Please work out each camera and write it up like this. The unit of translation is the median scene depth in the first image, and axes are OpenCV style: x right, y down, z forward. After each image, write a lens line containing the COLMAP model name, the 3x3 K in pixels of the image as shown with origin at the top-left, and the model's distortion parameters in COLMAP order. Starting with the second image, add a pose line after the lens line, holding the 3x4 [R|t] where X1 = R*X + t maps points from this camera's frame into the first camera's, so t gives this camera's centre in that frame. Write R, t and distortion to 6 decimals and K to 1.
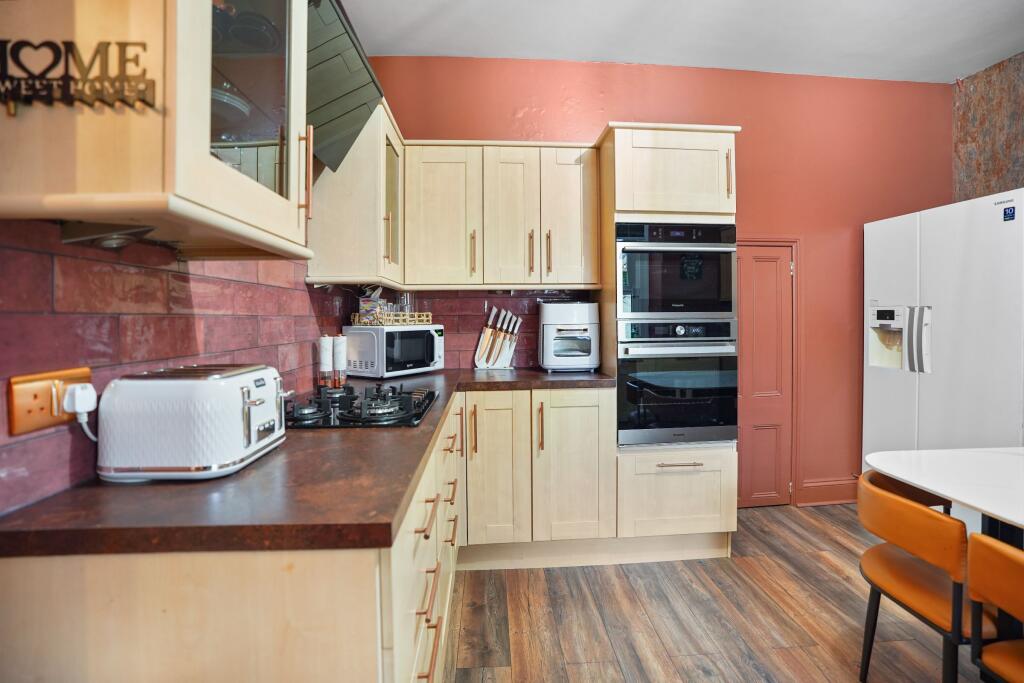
lens RADIAL K [[529.9, 0, 512.5], [0, 529.9, 324.1], [0, 0, 1]] dist [-0.081517, 0.033825]
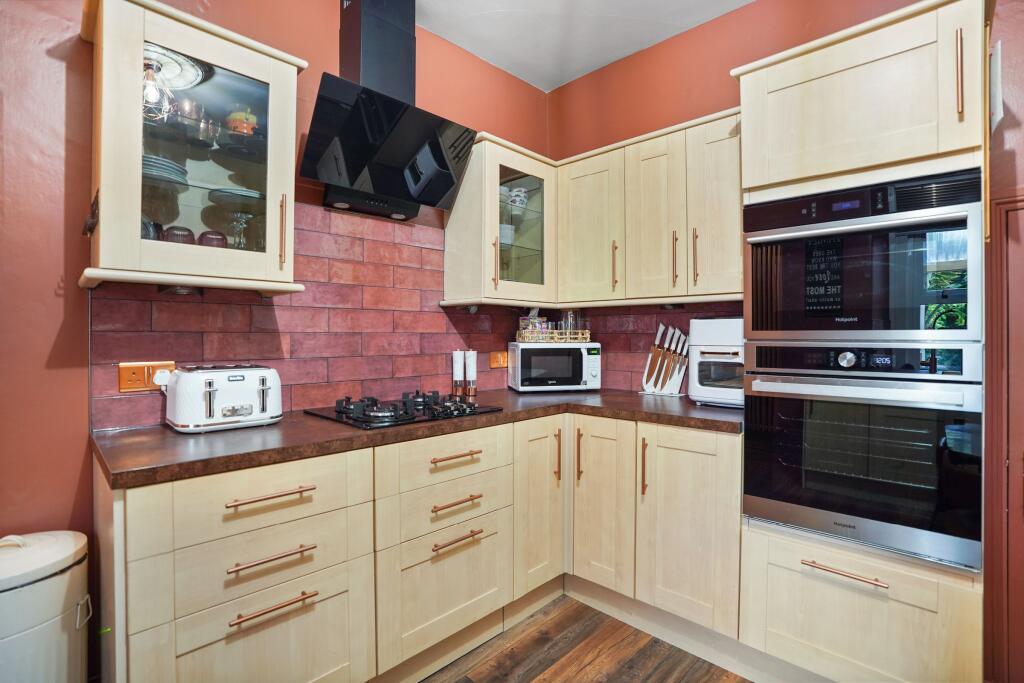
lens RADIAL K [[504.2, 0, 508.8], [0, 504.2, 340.4], [0, 0, 1]] dist [-0.071852, 0.029903]
pose [[0.638810, 0.016327, -0.769192, 0.509039], [-0.016229, 0.999838, 0.007744, -0.008730], [0.769194, 0.007536, 0.638971, 0.316752]]
